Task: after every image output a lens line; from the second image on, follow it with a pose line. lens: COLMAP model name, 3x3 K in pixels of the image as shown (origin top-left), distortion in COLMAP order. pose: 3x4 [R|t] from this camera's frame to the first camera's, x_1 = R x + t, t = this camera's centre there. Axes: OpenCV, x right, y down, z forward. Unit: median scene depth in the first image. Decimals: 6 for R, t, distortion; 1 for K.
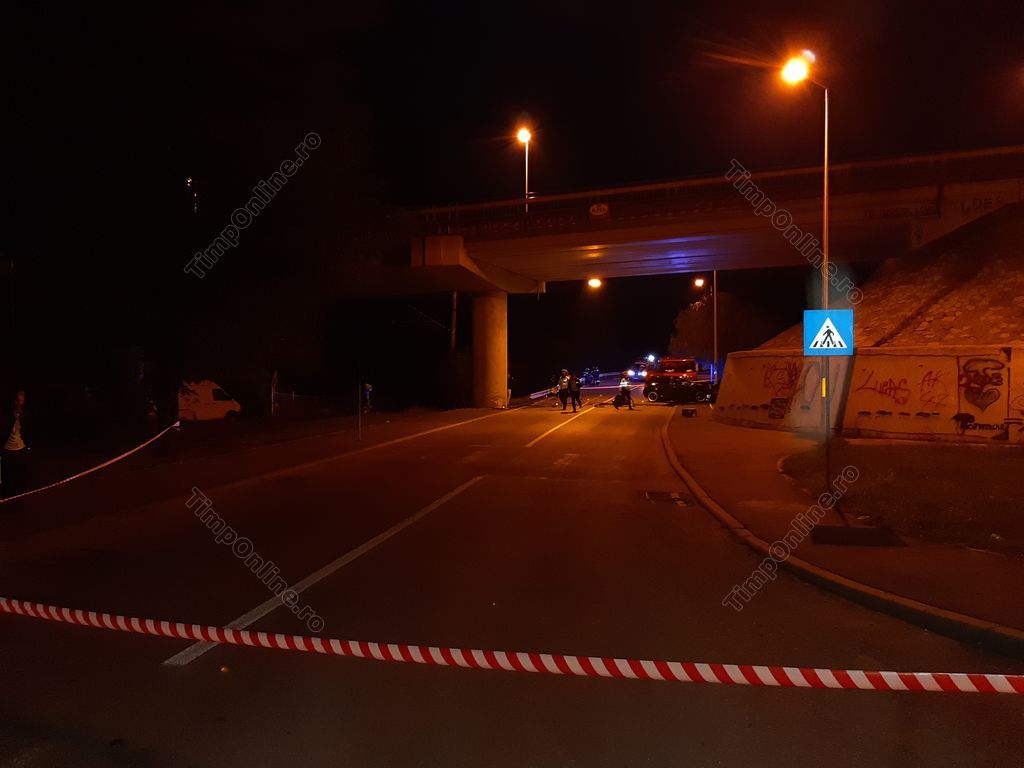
lens RADIAL K [[816.1, 0, 509.0], [0, 816.1, 381.1], [0, 0, 1]] dist [0.054311, -0.106367]
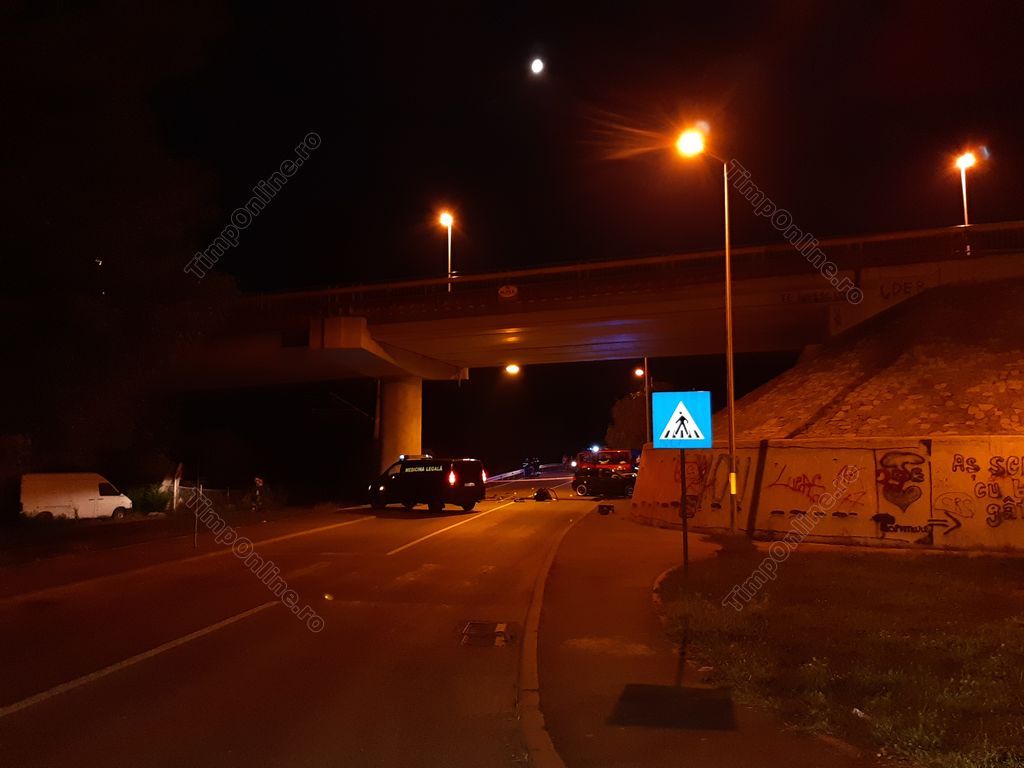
lens RADIAL K [[816.1, 0, 511.3], [0, 816.1, 373.9], [0, 0, 1]] dist [0.054311, -0.106367]
pose [[0.998762, 0.007006, 0.049249, 0.084446], [-0.001107, 0.992917, -0.118809, -0.003893], [-0.049732, 0.118607, 0.991695, 0.094724]]
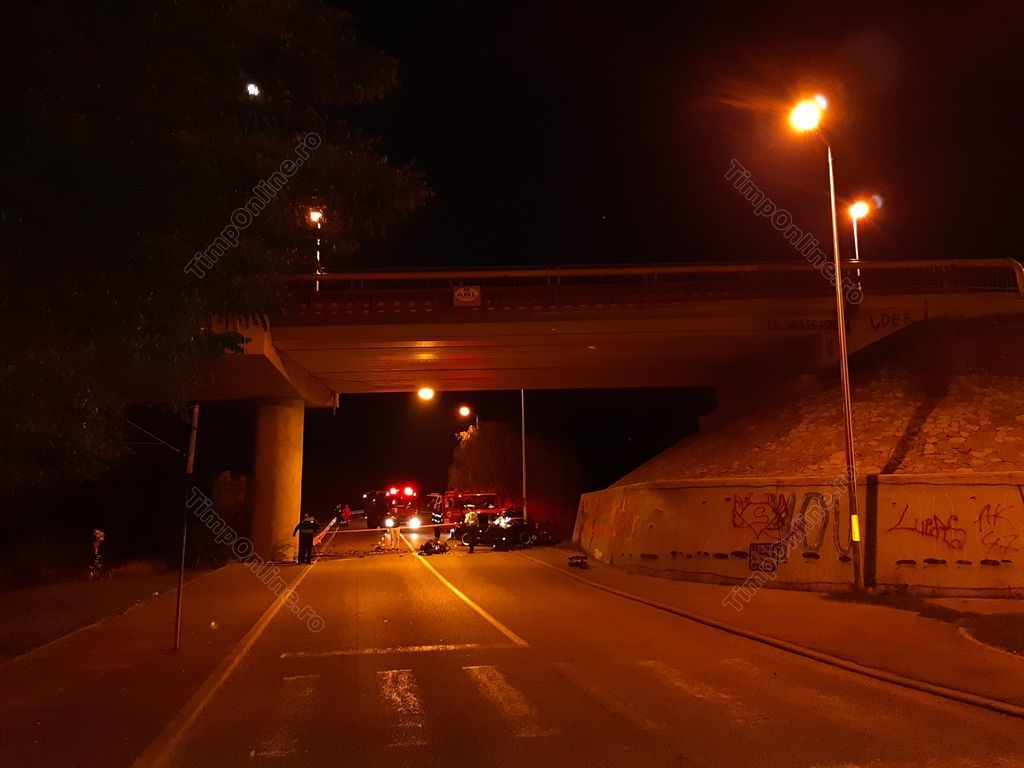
lens RADIAL K [[816.1, 0, 514.3], [0, 816.1, 373.8], [0, 0, 1]] dist [0.054311, -0.106367]
pose [[0.928792, 0.056599, 0.366254, -0.155122], [0.008567, 0.984726, -0.173901, -0.002440], [-0.370502, 0.164656, 0.914121, 0.363282]]
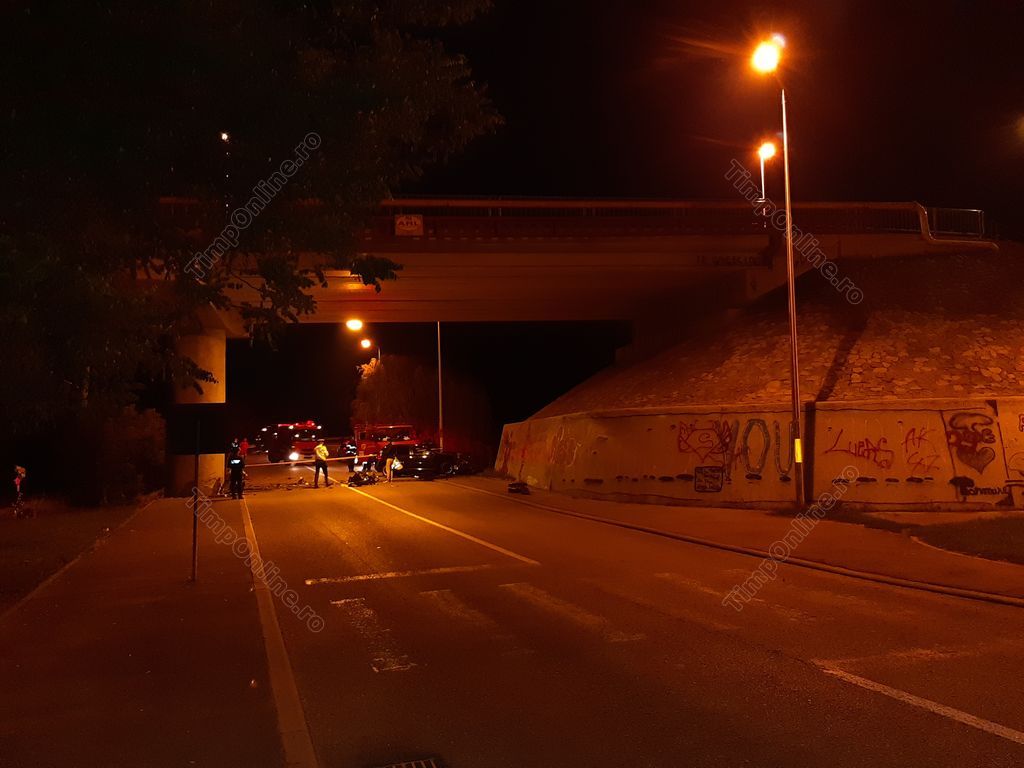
lens RADIAL K [[816.1, 0, 515.9], [0, 816.1, 374.9], [0, 0, 1]] dist [0.054311, -0.106367]
pose [[0.863941, 0.024788, 0.502983, -0.223634], [0.023410, 0.995731, -0.089280, -0.000689], [-0.503049, 0.088907, 0.859673, 0.388088]]
